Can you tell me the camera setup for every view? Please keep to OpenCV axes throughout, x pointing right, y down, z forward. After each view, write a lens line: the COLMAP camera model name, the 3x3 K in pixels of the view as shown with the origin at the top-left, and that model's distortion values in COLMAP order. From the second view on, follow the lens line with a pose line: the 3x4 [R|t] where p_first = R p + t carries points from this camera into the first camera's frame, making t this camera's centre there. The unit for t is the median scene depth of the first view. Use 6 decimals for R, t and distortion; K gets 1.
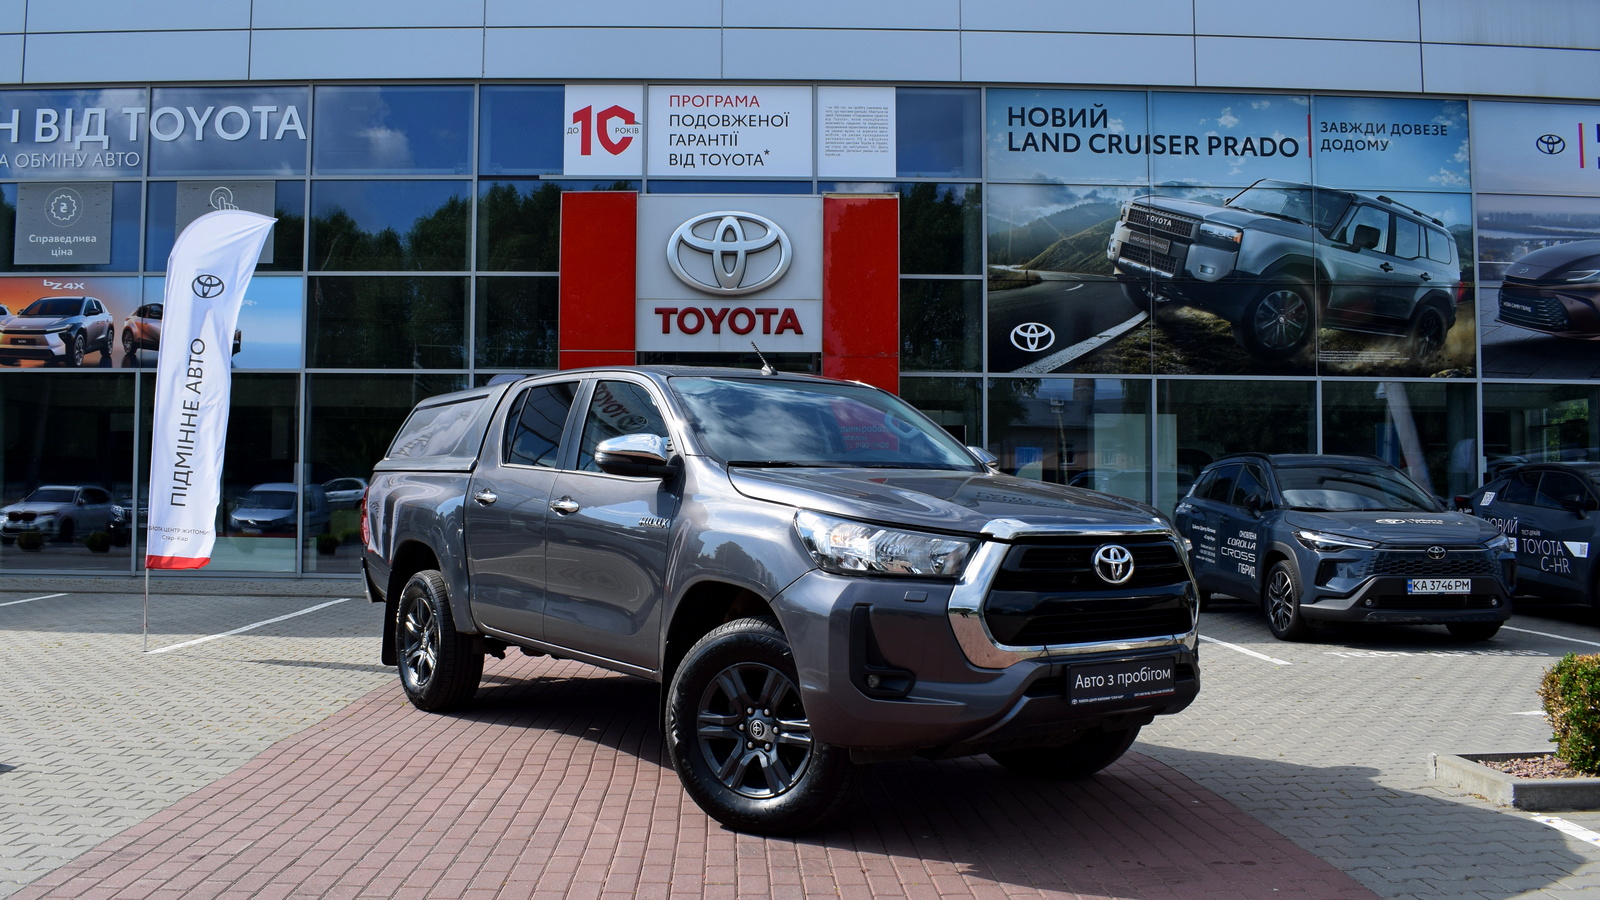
lens RADIAL K [[1374.9, 0, 728.0], [0, 1374.9, 445.6], [0, 0, 1]] dist [-0.092152, 0.006632]
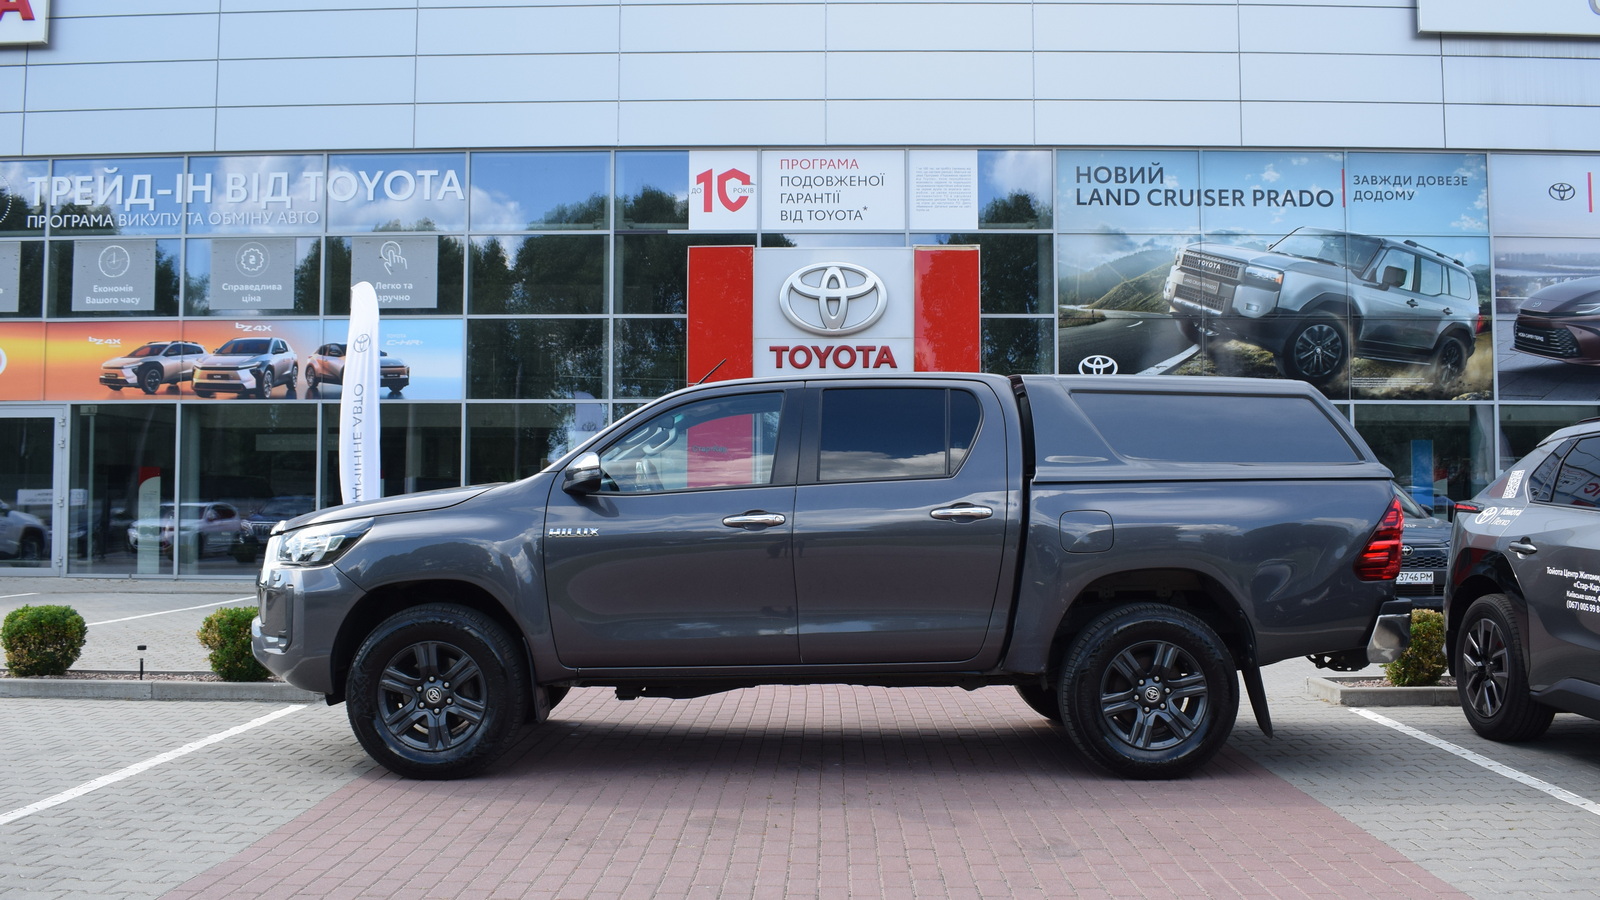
lens RADIAL K [[1473.3, 0, 802.3], [0, 1473.3, 448.0], [0, 0, 1]] dist [-0.083310, 0.002502]
pose [[0.999794, -0.005927, -0.019394, -0.001733], [0.005842, 0.999973, -0.004422, -0.008117], [0.019420, 0.004308, 0.999802, -0.234621]]
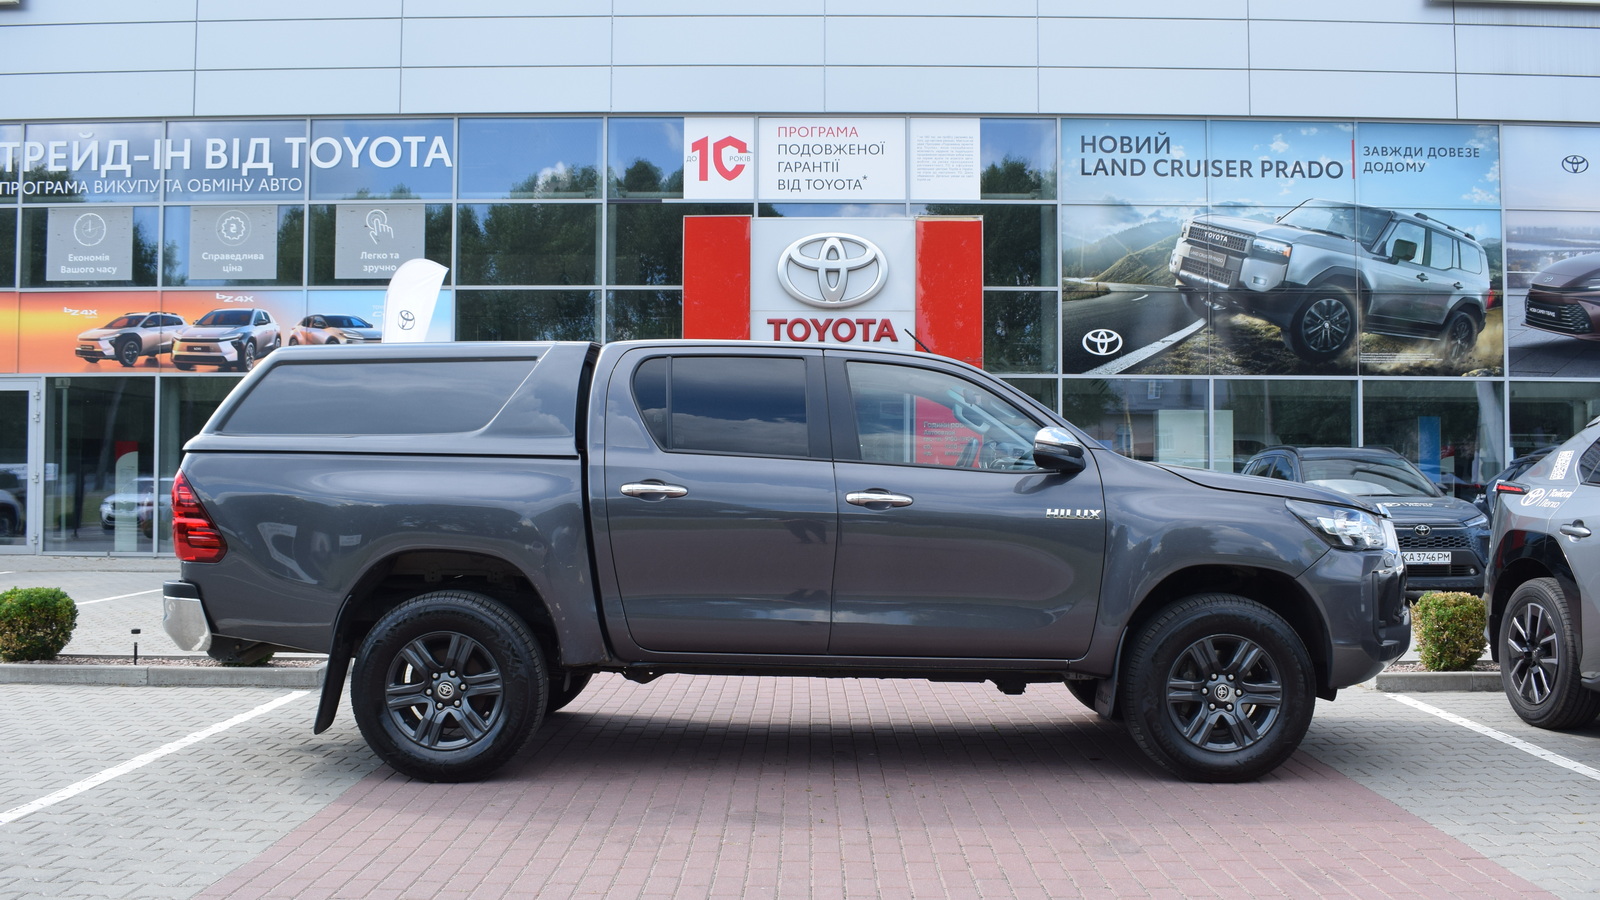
lens RADIAL K [[1494.0, 0, 800.0], [0, 1494.0, 450.0], [0, 0, 1]] dist [-0.079308, -0.000720]
pose [[0.999976, -0.003630, -0.005914, -0.018466], [0.003716, 0.999886, 0.014613, -0.009545], [0.005860, -0.014635, 0.999876, -0.223798]]
